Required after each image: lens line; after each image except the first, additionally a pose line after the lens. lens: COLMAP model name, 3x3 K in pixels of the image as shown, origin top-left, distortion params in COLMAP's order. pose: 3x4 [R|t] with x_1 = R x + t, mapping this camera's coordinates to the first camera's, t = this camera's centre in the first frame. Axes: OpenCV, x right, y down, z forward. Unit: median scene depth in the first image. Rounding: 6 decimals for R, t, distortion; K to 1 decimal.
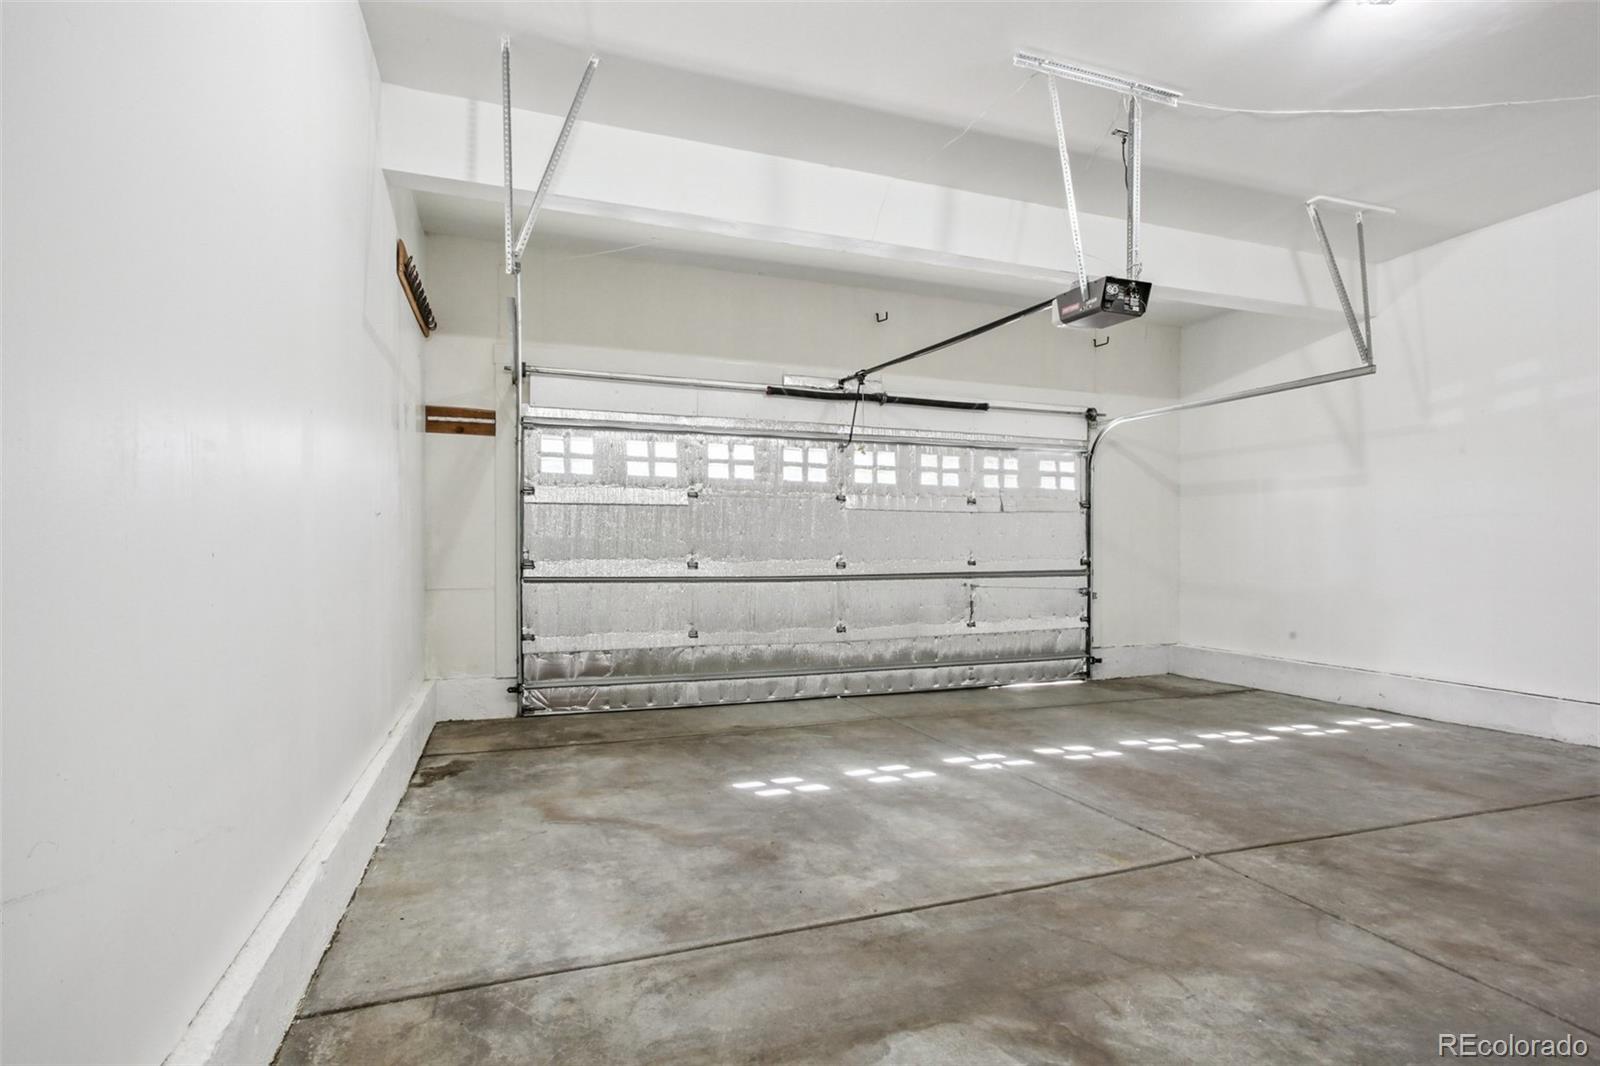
lens RADIAL K [[777.4, 0, 799.1], [0, 777.4, 541.1], [0, 0, 1]] dist [-0.016380, 0.014472]
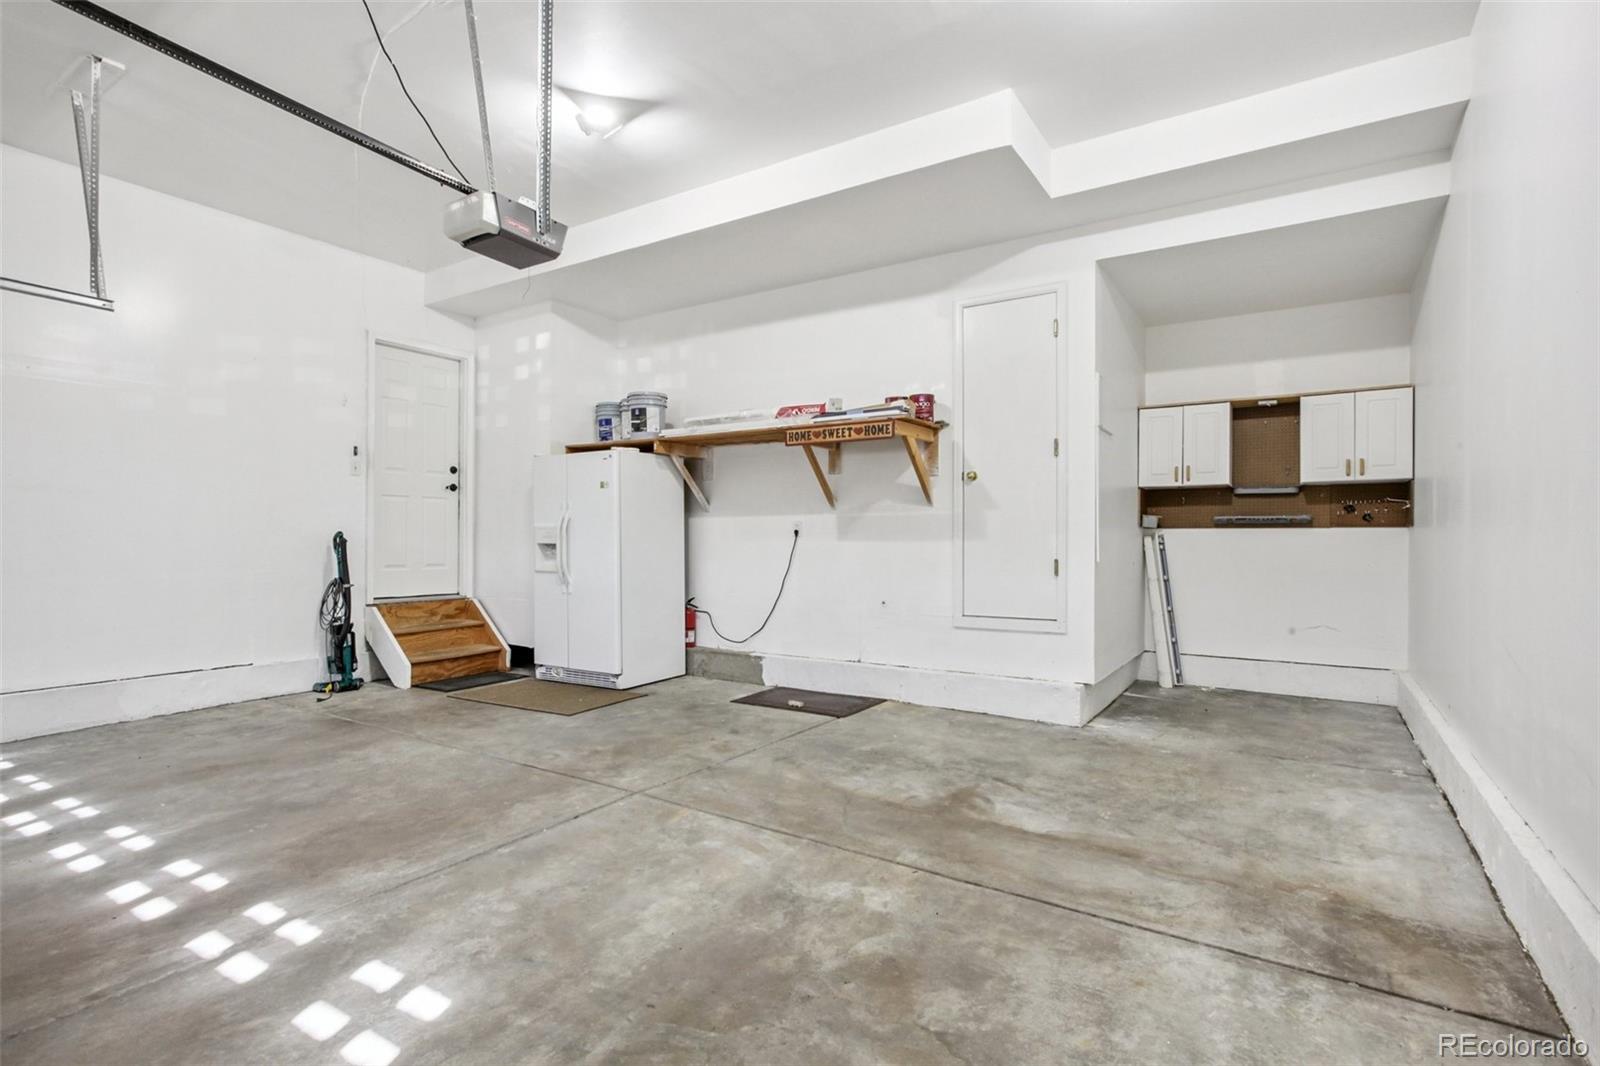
lens RADIAL K [[777.4, 0, 807.3], [0, 777.4, 534.7], [0, 0, 1]] dist [-0.016380, 0.014472]
pose [[-0.603873, 0.001904, 0.797078, -0.698459], [-0.011752, 0.999867, -0.011292, 0.040207], [-0.796994, -0.016186, -0.603771, 1.896296]]
